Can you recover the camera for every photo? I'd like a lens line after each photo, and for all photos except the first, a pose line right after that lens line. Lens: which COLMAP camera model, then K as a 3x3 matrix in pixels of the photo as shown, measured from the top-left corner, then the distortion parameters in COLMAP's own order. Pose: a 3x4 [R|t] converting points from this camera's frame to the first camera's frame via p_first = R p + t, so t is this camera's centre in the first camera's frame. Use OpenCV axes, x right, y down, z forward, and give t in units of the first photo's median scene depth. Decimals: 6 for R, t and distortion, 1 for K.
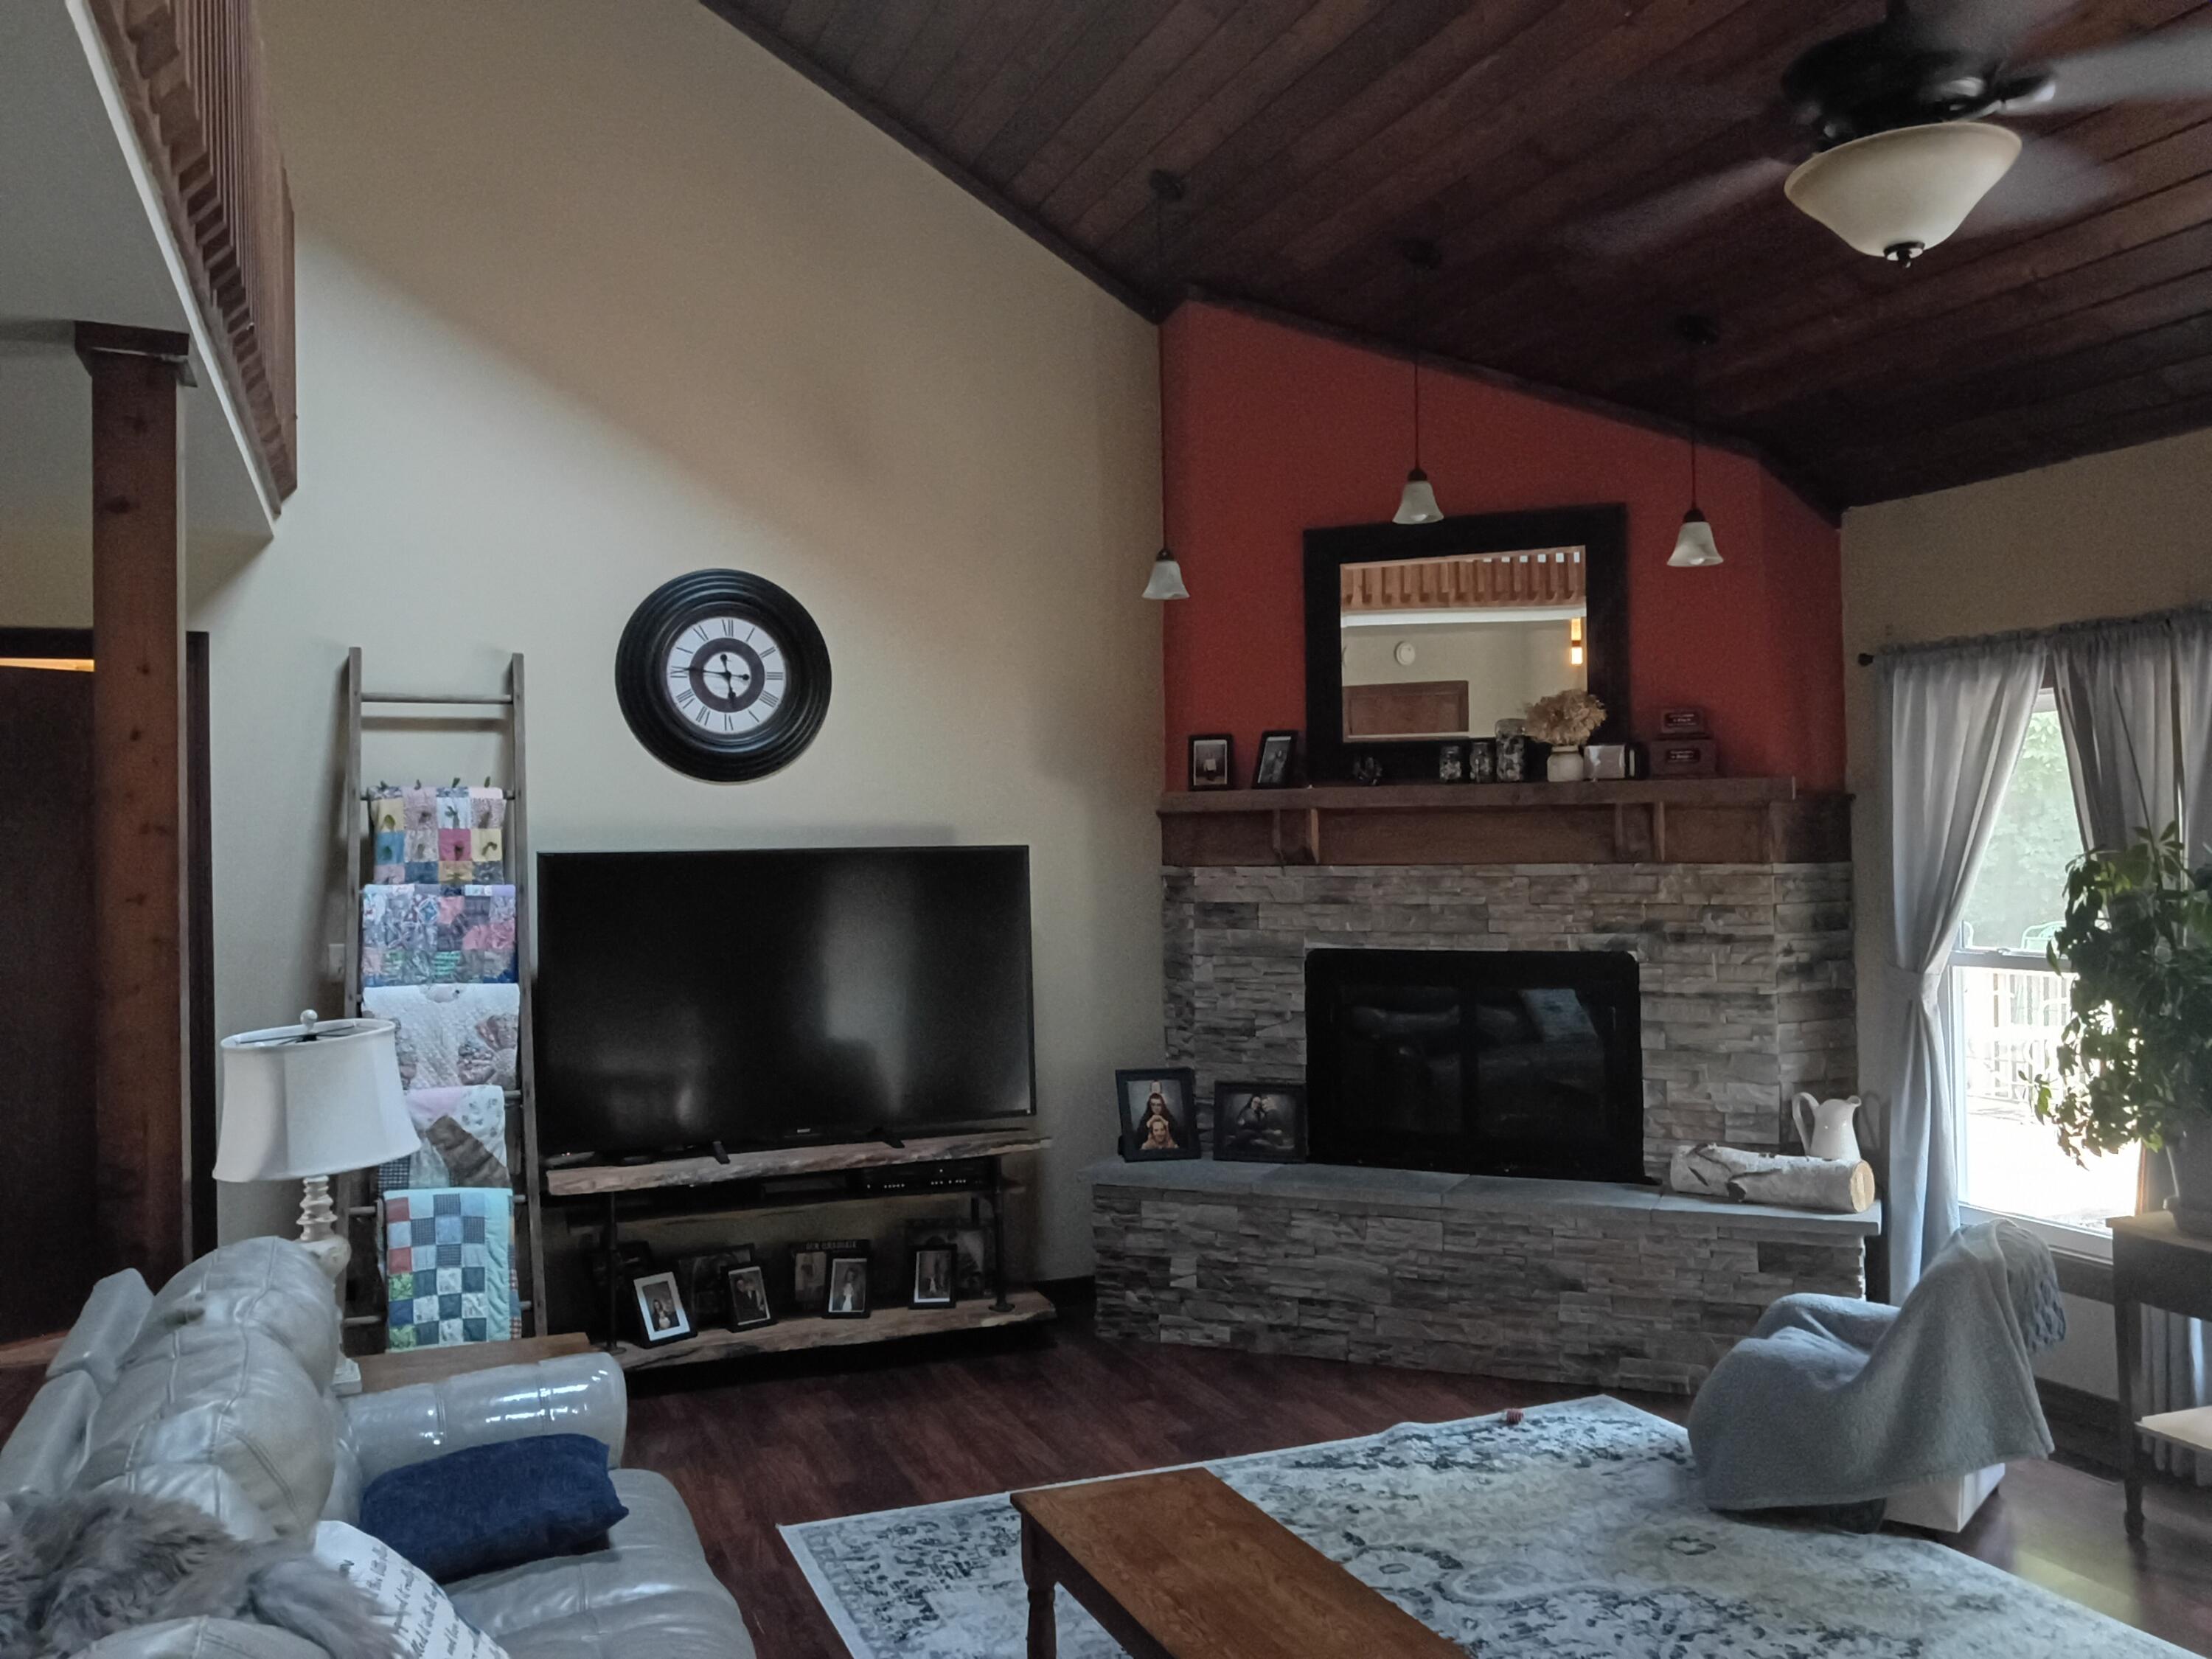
lens RADIAL K [[1823.7, 0, 1100.6], [0, 1823.7, 825.7], [0, 0, 1]] dist [0.071495, -0.140062]
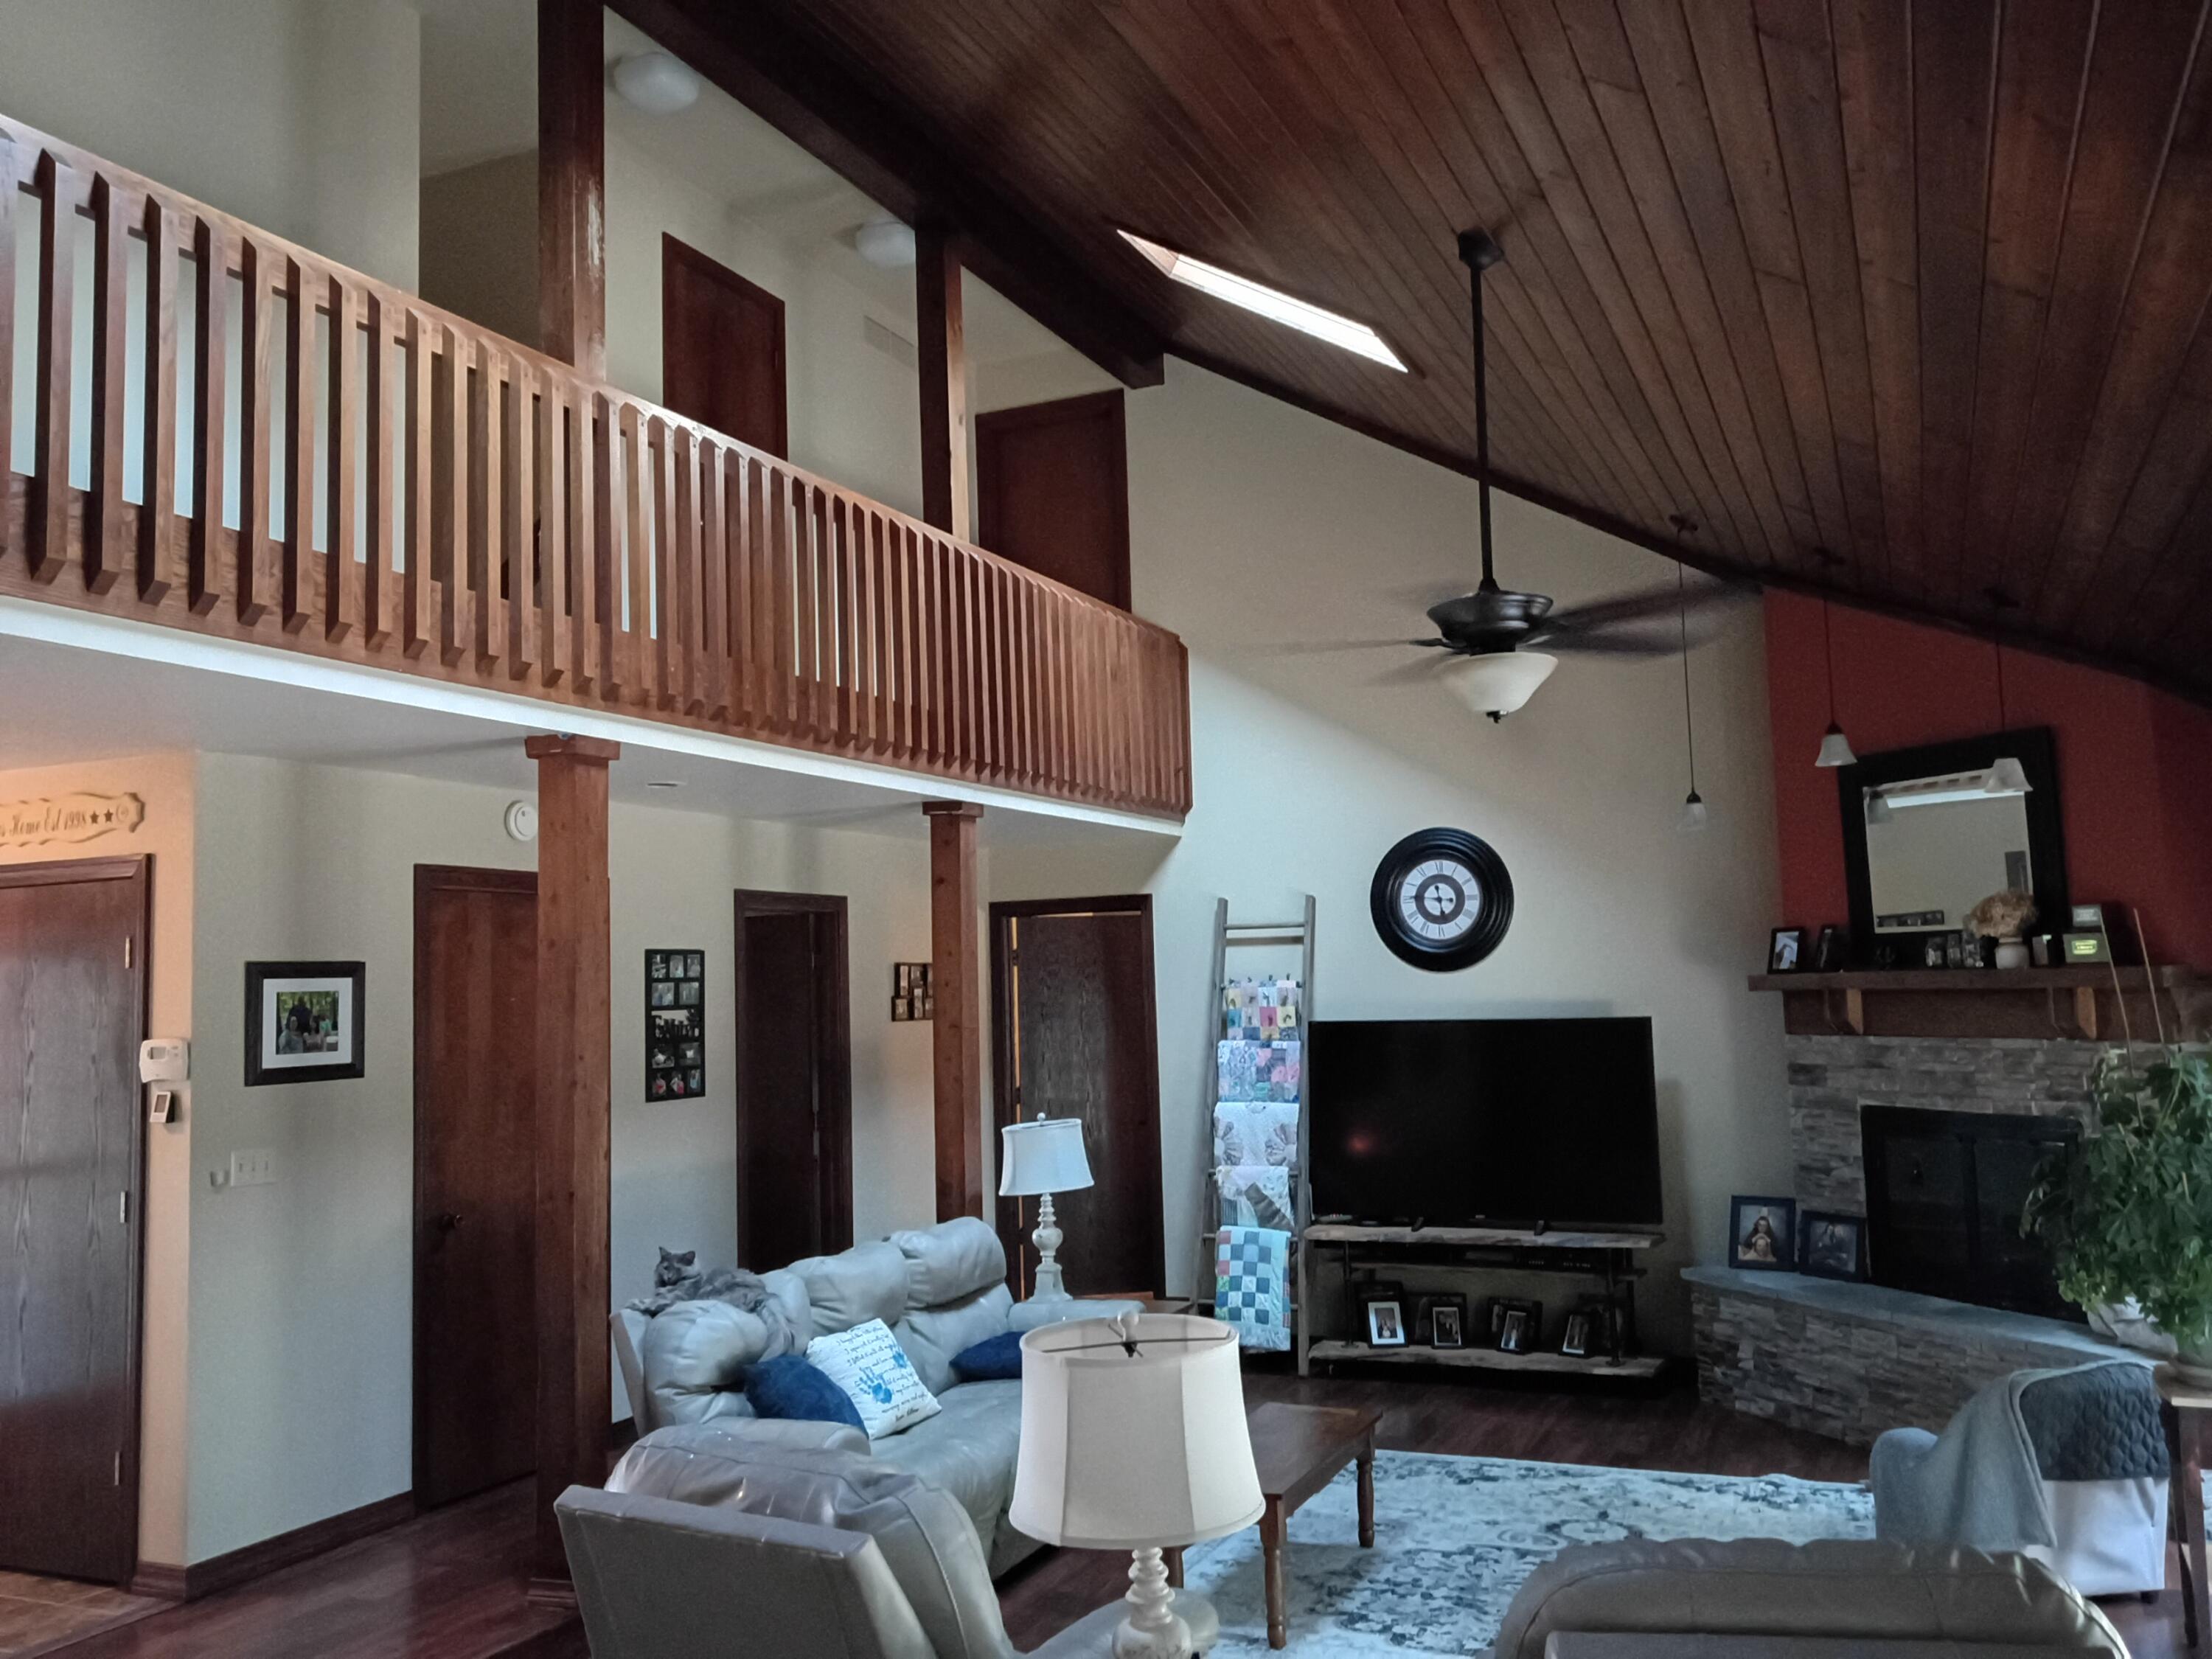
lens RADIAL K [[1823.7, 0, 1061.3], [0, 1823.7, 821.3], [0, 0, 1]] dist [0.071495, -0.140062]
pose [[0.681497, -0.071291, -0.728340, 0.703656], [0.025162, 0.996938, -0.074037, -0.046025], [0.731388, 0.032130, 0.681204, -0.240762]]
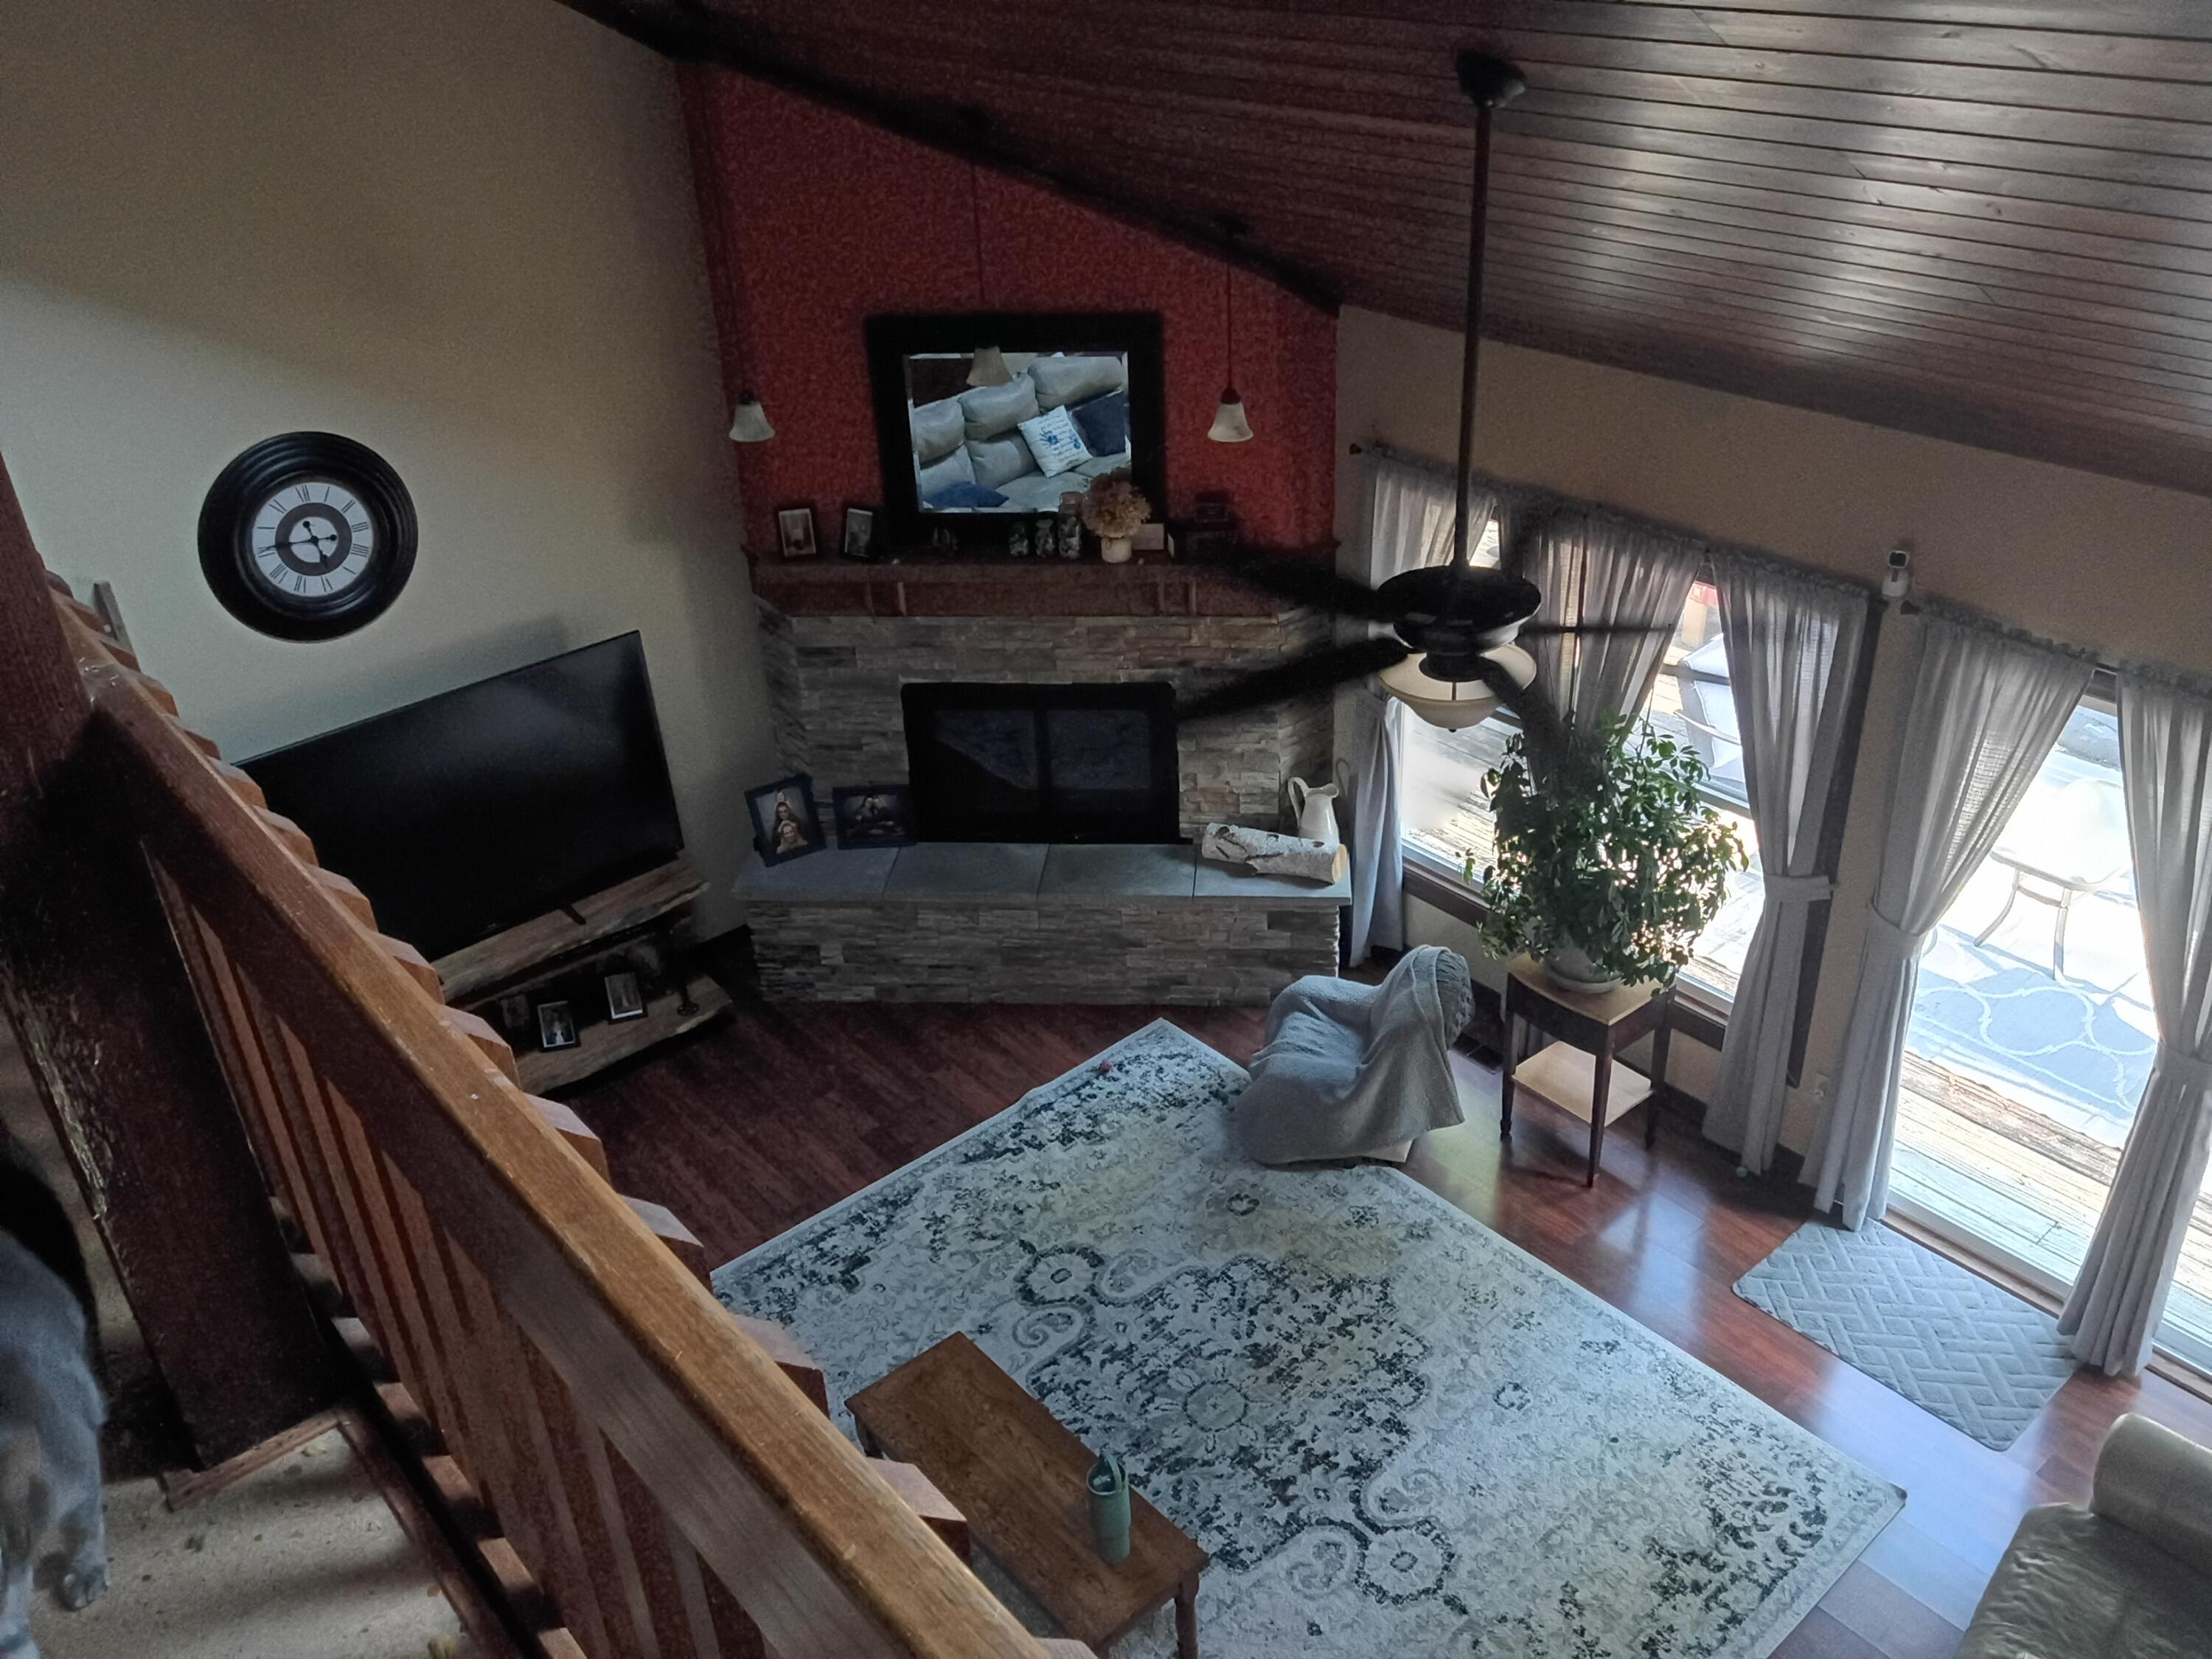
lens RADIAL K [[1823.7, 0, 1117.8], [0, 1823.7, 818.3], [0, 0, 1]] dist [0.071495, -0.140062]
pose [[0.945256, -0.181278, 0.271348, -0.094500], [0.021660, 0.864533, 0.502110, -0.471426], [-0.325611, -0.468745, 0.821131, -0.041605]]
